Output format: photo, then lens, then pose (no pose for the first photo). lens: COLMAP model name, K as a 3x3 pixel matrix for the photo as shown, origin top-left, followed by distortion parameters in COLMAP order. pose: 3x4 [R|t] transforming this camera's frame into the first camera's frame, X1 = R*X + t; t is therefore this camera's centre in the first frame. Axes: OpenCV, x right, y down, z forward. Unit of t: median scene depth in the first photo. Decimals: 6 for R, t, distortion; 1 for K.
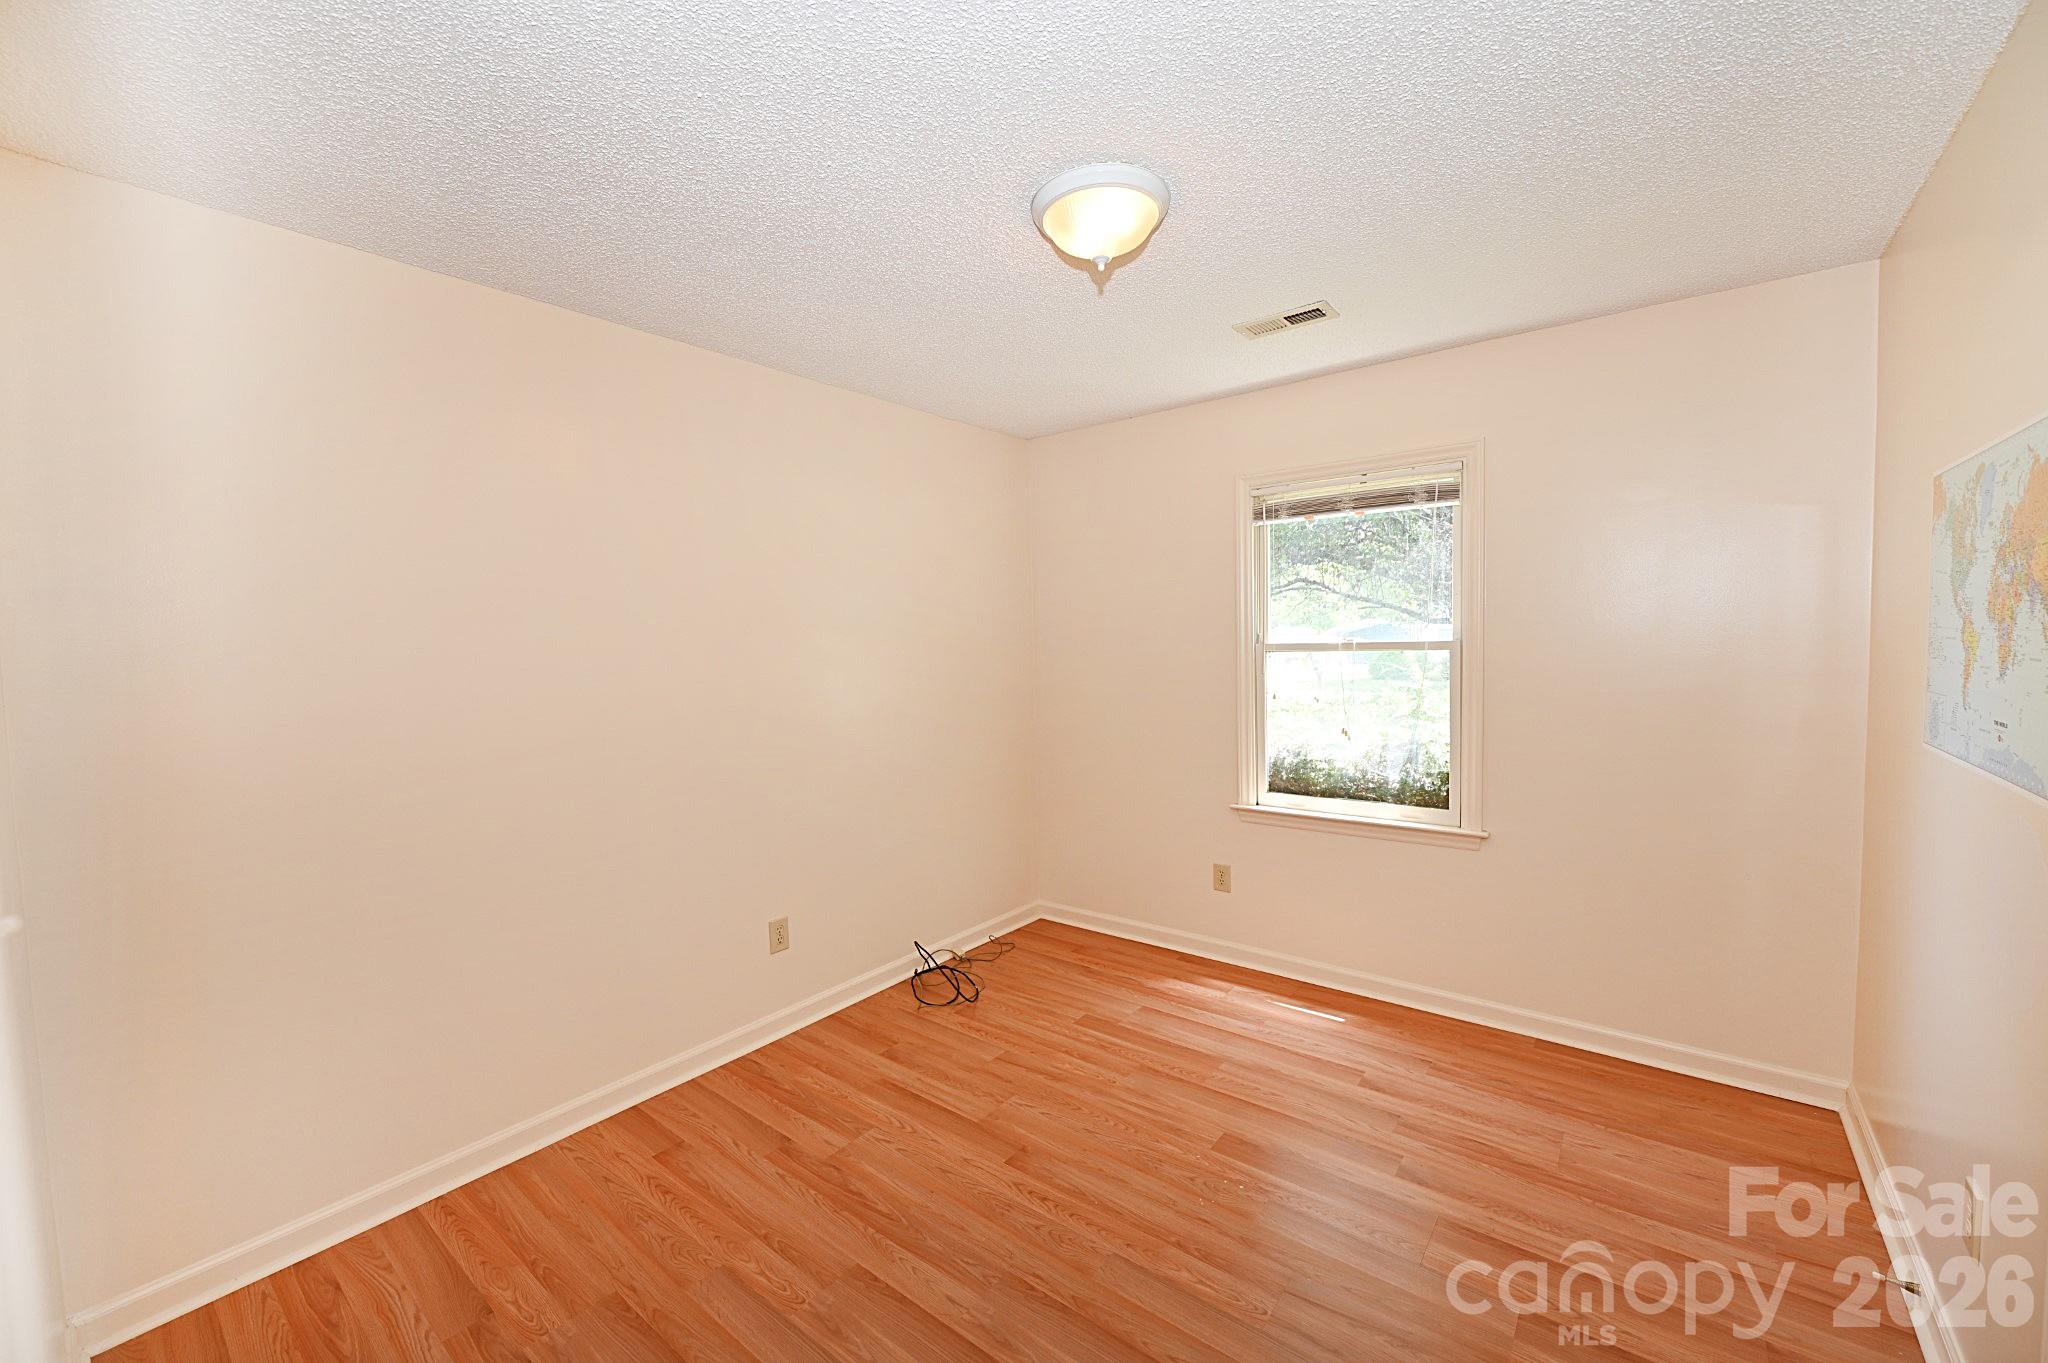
lens RADIAL K [[809.5, 0, 1022.9], [0, 809.5, 683.7], [0, 0, 1]] dist [-0.008836, -0.000637]
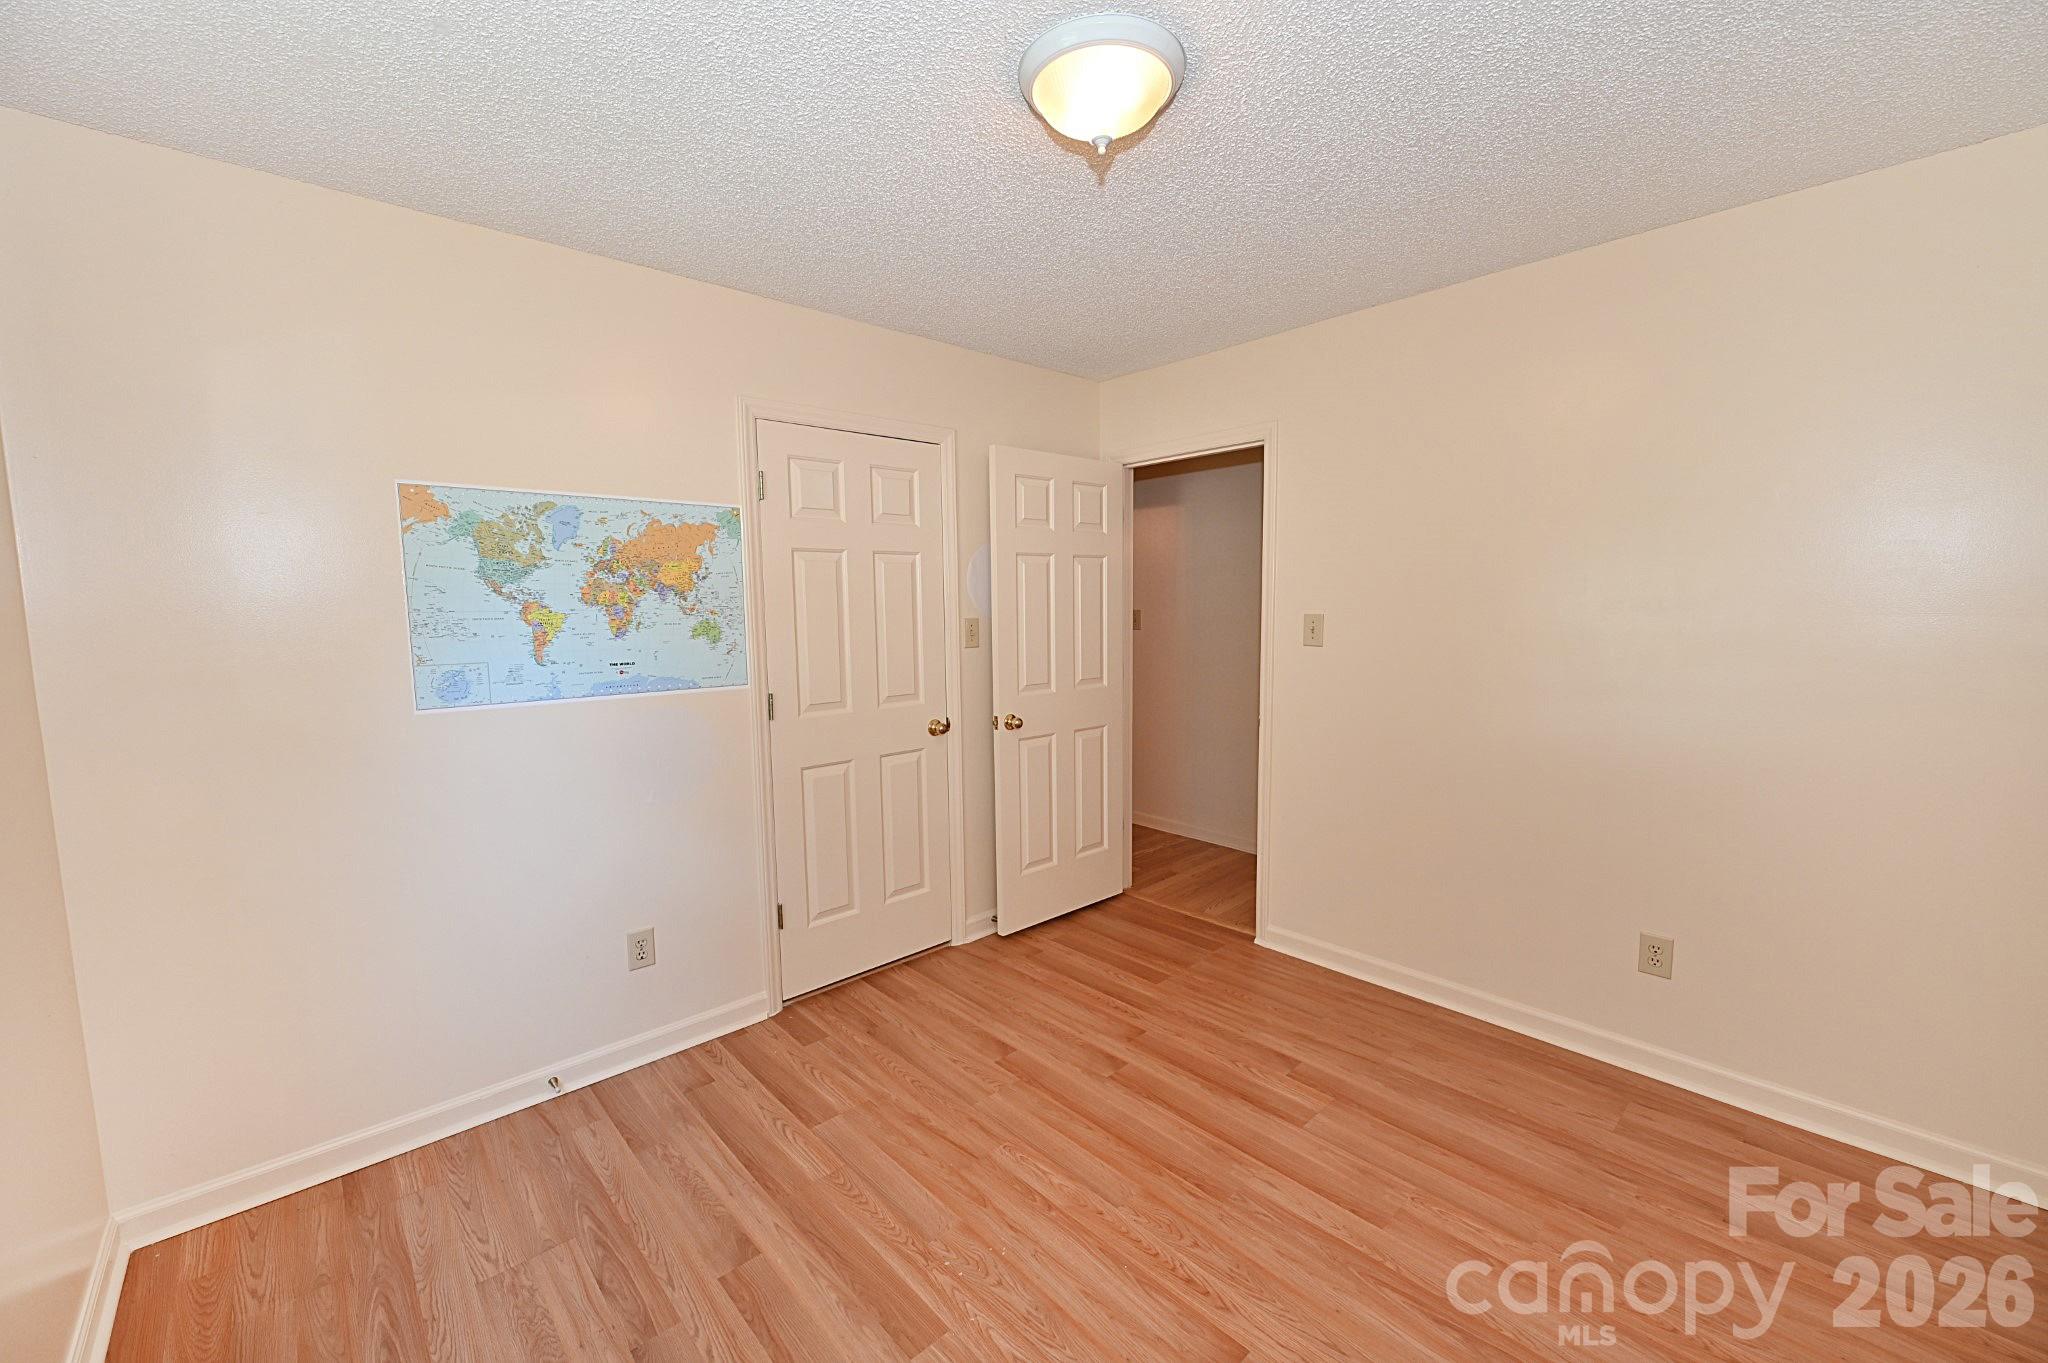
lens RADIAL K [[817.9, 0, 1004.8], [0, 817.9, 687.9], [0, 0, 1]] dist [-0.002077, -0.000324]
pose [[-0.983901, 0.014739, 0.178104, 0.058600], [0.042609, 0.987201, 0.153686, -0.100865], [-0.173559, 0.158801, -0.971936, 1.900662]]
